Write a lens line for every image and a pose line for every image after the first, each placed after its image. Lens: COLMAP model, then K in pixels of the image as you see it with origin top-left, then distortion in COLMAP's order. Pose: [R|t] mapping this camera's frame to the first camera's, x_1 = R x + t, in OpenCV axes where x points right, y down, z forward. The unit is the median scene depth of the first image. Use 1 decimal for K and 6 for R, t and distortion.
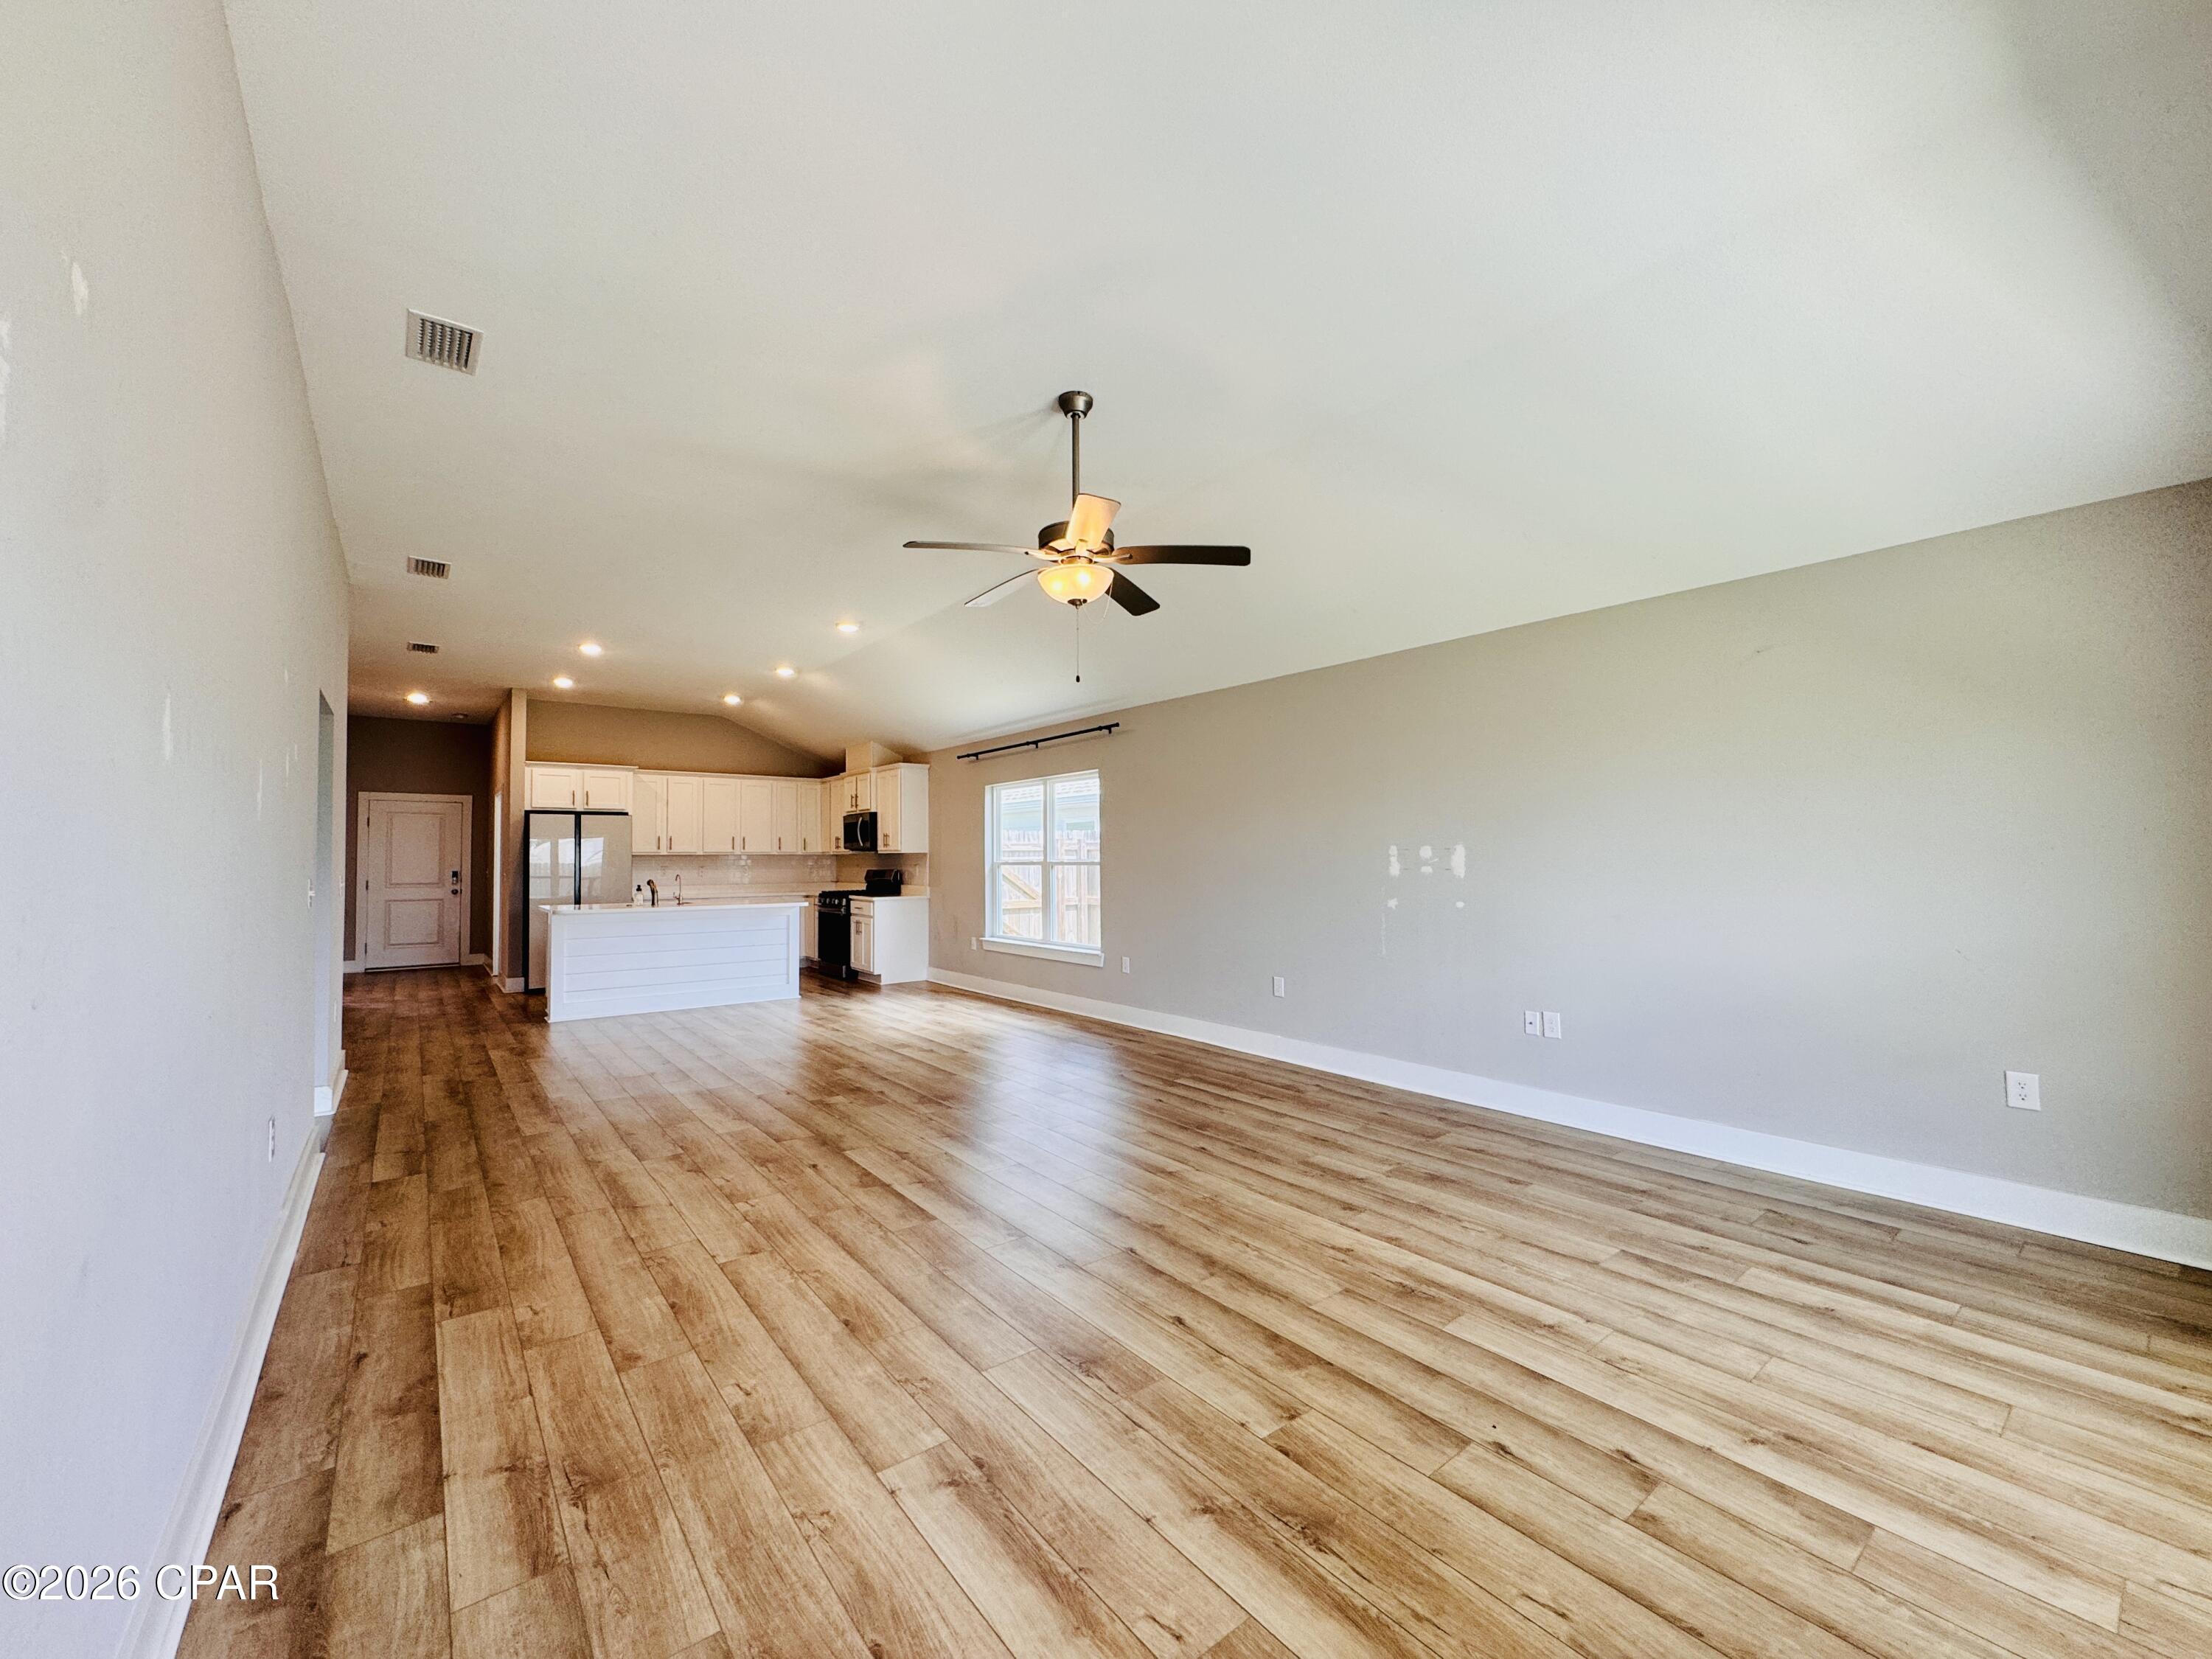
lens RADIAL K [[882.9, 0, 1134.0], [0, 882.9, 828.1], [0, 0, 1]] dist [-0.003793, 0.000443]
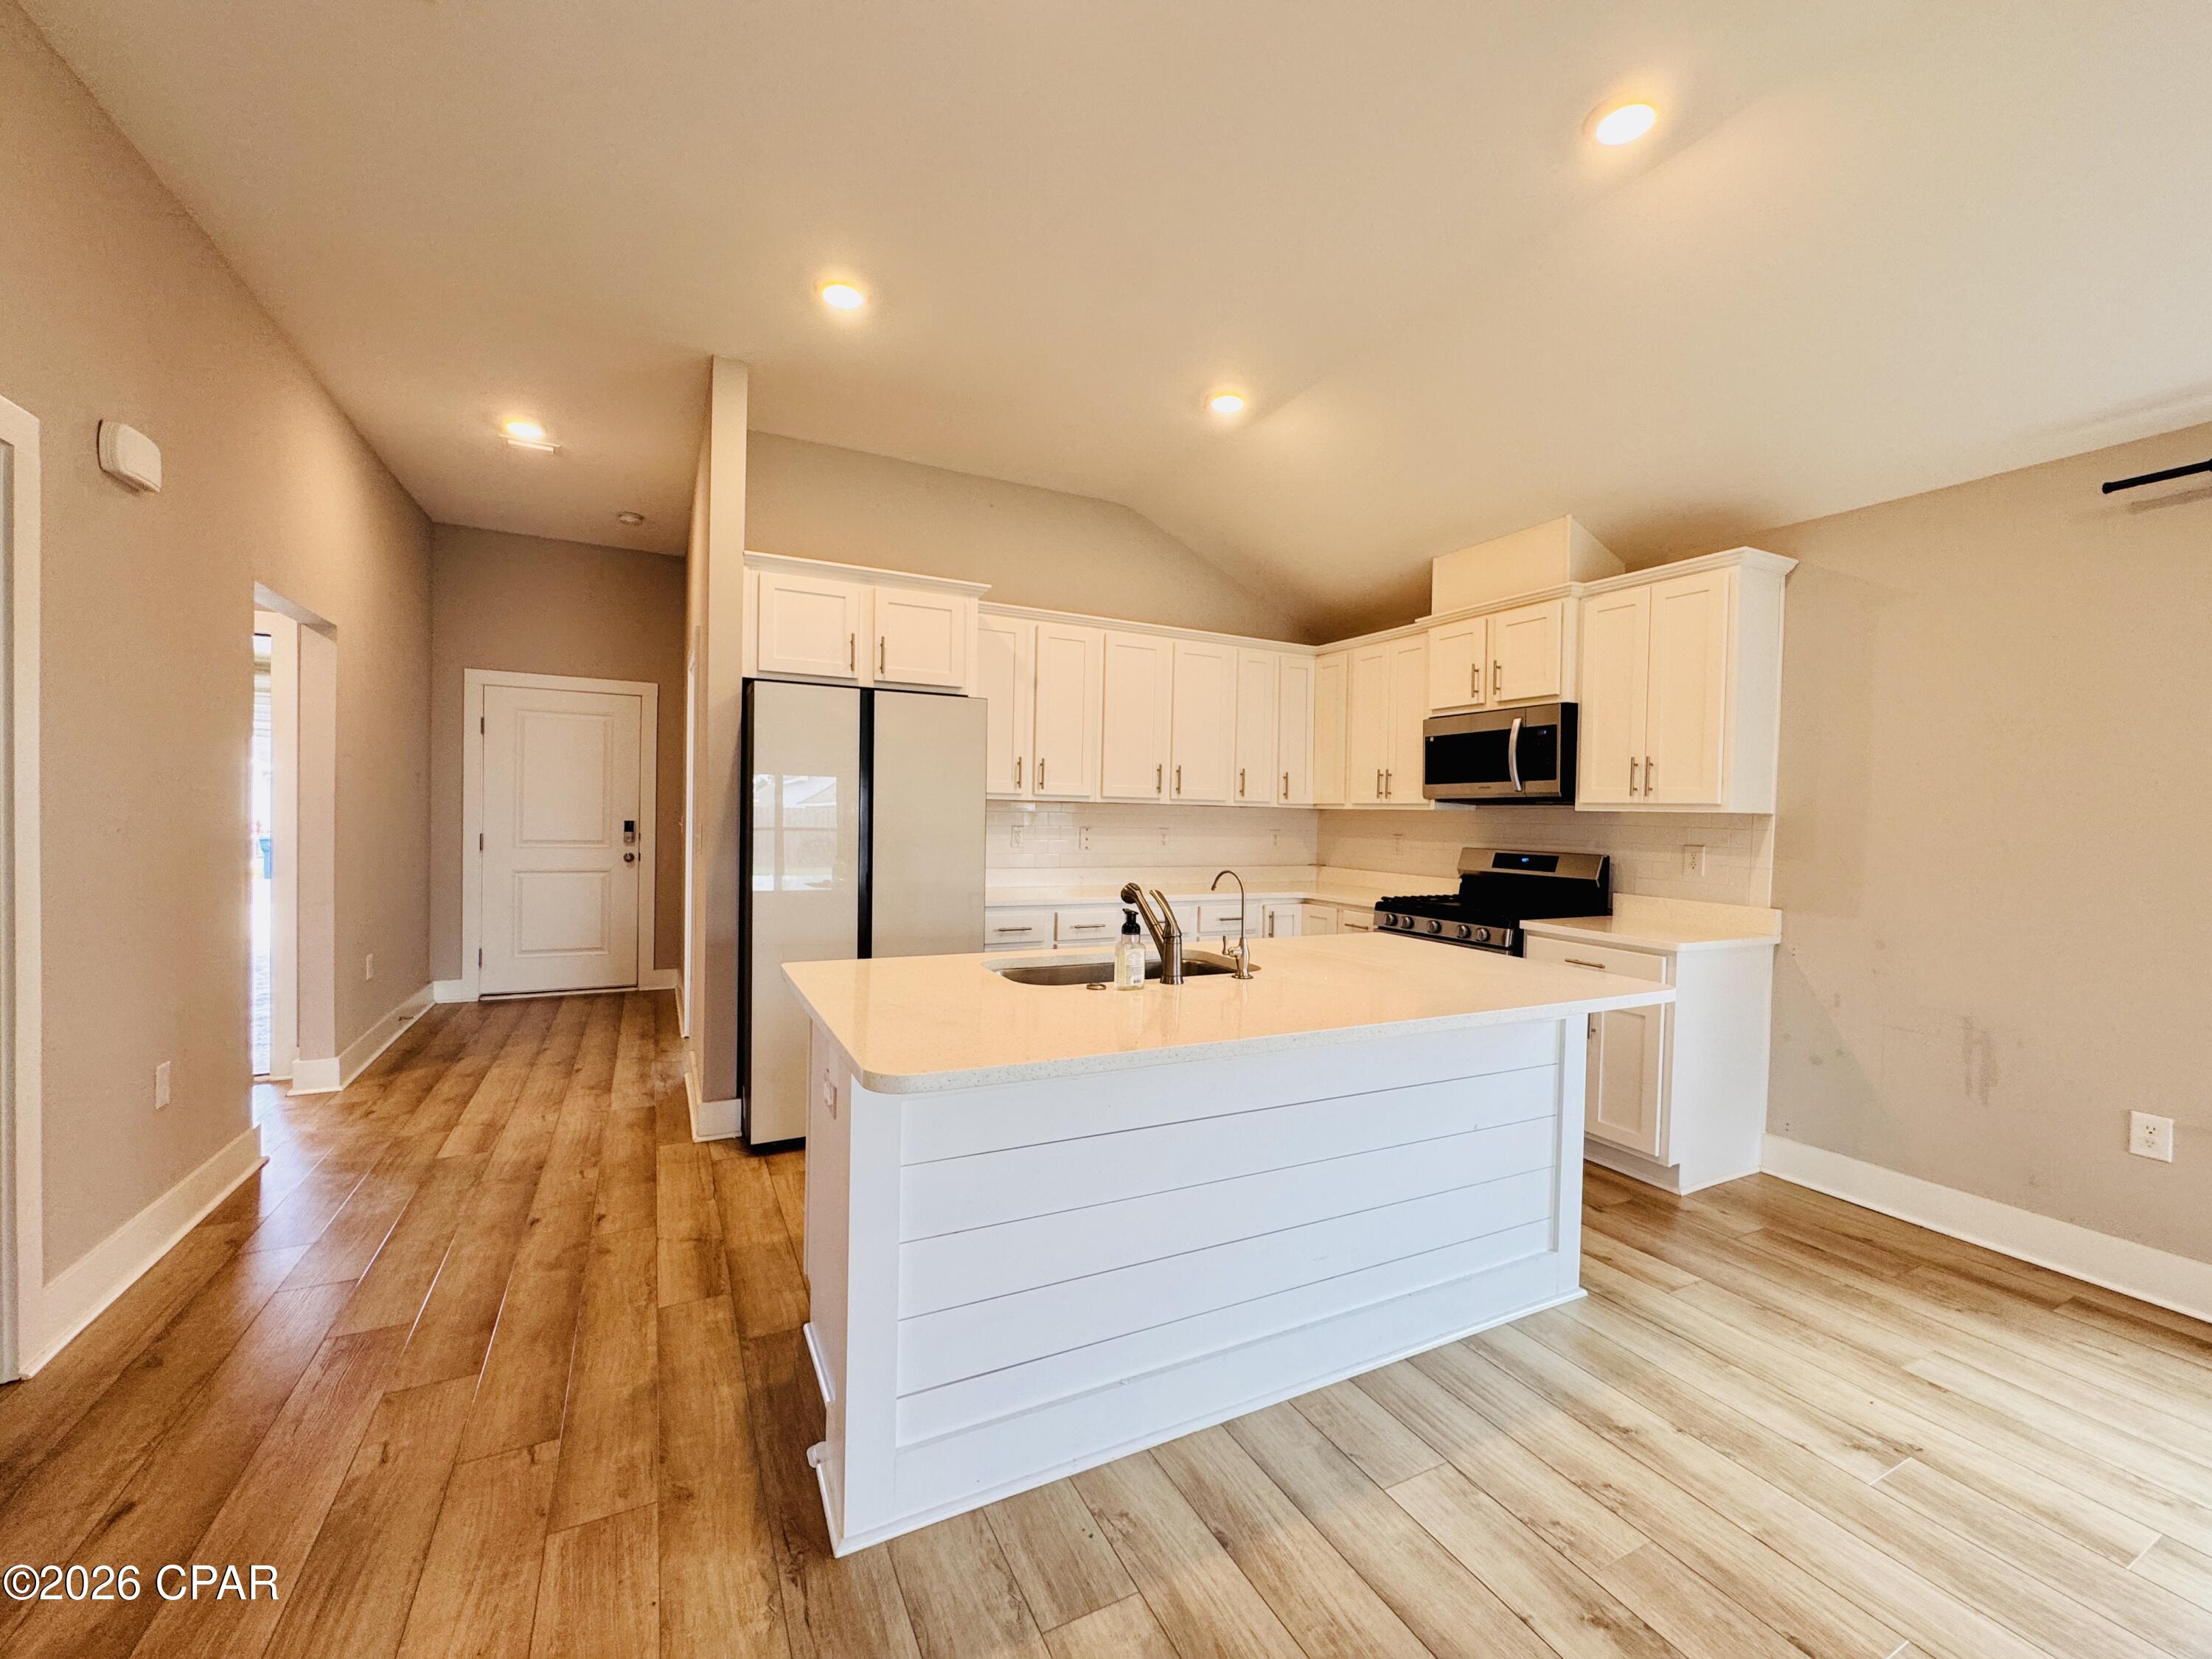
lens RADIAL K [[886.4, 0, 1103.3], [0, 886.4, 829.1], [0, 0, 1]] dist [-0.002342, 0.000054]
pose [[0.976072, 0.033777, -0.214807, -1.007721], [-0.023226, 0.998405, 0.051457, 0.052837], [0.216202, -0.045236, 0.975300, 1.457167]]
